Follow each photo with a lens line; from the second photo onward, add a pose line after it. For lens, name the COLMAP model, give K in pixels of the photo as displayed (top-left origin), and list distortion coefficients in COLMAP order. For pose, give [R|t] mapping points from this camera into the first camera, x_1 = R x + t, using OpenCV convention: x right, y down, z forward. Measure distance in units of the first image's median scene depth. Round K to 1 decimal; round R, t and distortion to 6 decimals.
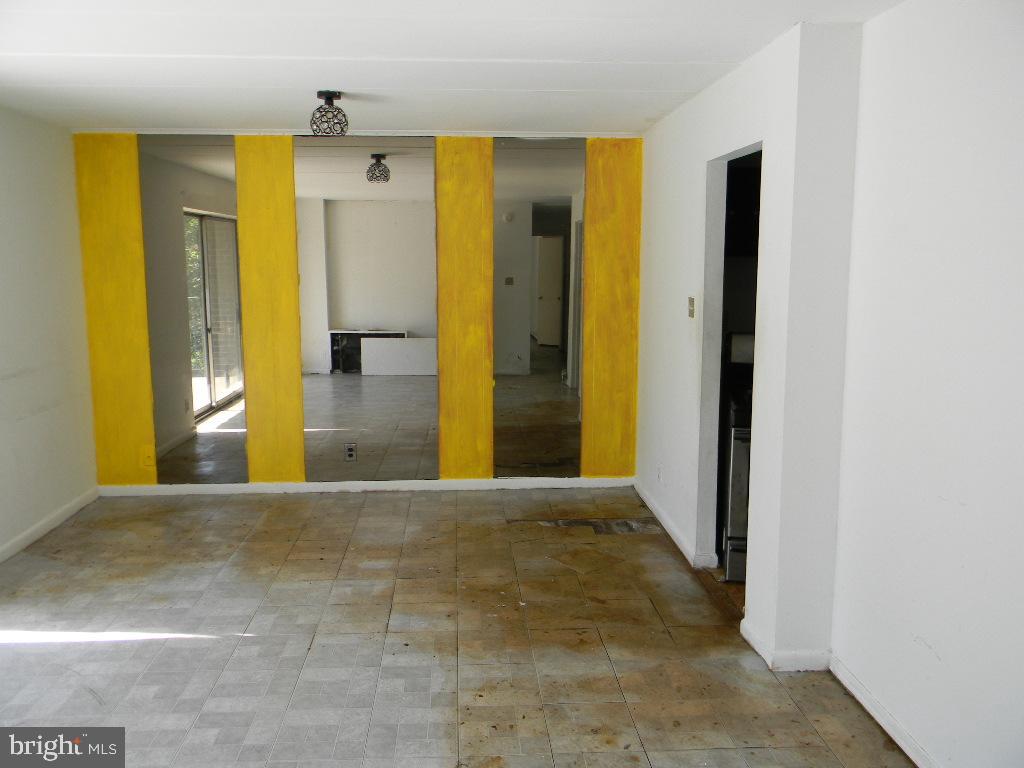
lens RADIAL K [[830.8, 0, 512.4], [0, 830.8, 389.2], [0, 0, 1]] dist [0.003149, 0.007492]
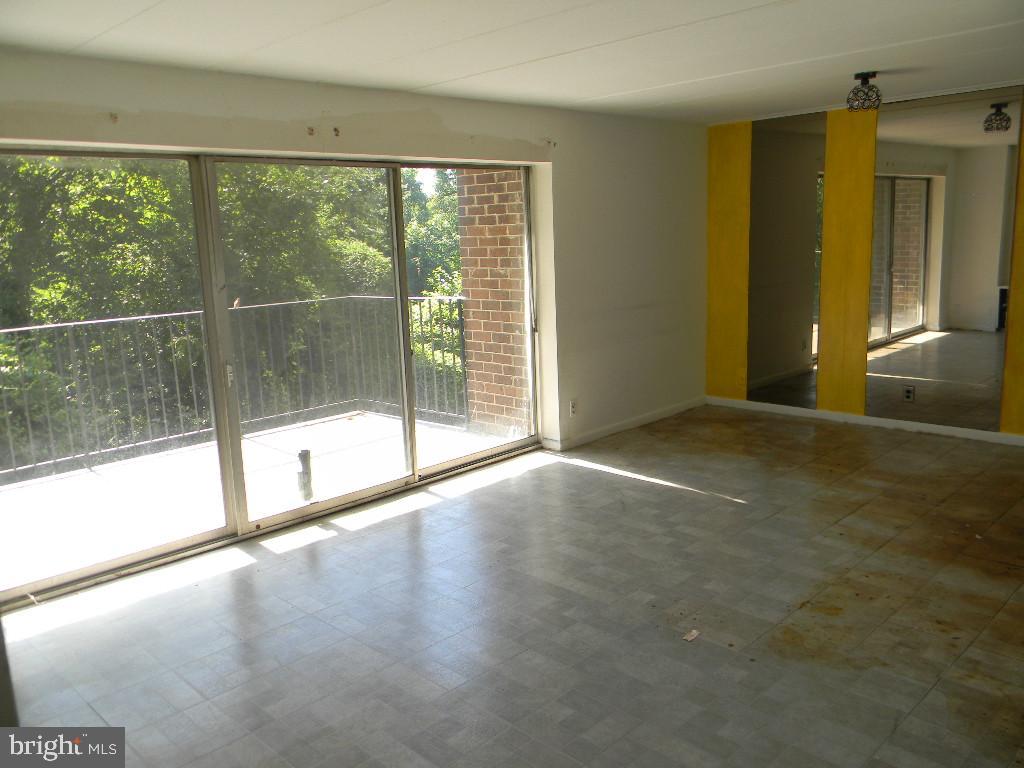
lens RADIAL K [[830.8, 0, 509.2], [0, 830.8, 381.7], [0, 0, 1]] dist [0.003149, 0.007492]
pose [[0.671046, 0.109883, -0.733228, 0.354943], [-0.077172, 0.993936, 0.078326, 0.021867], [0.737388, 0.004025, 0.675457, -0.161538]]
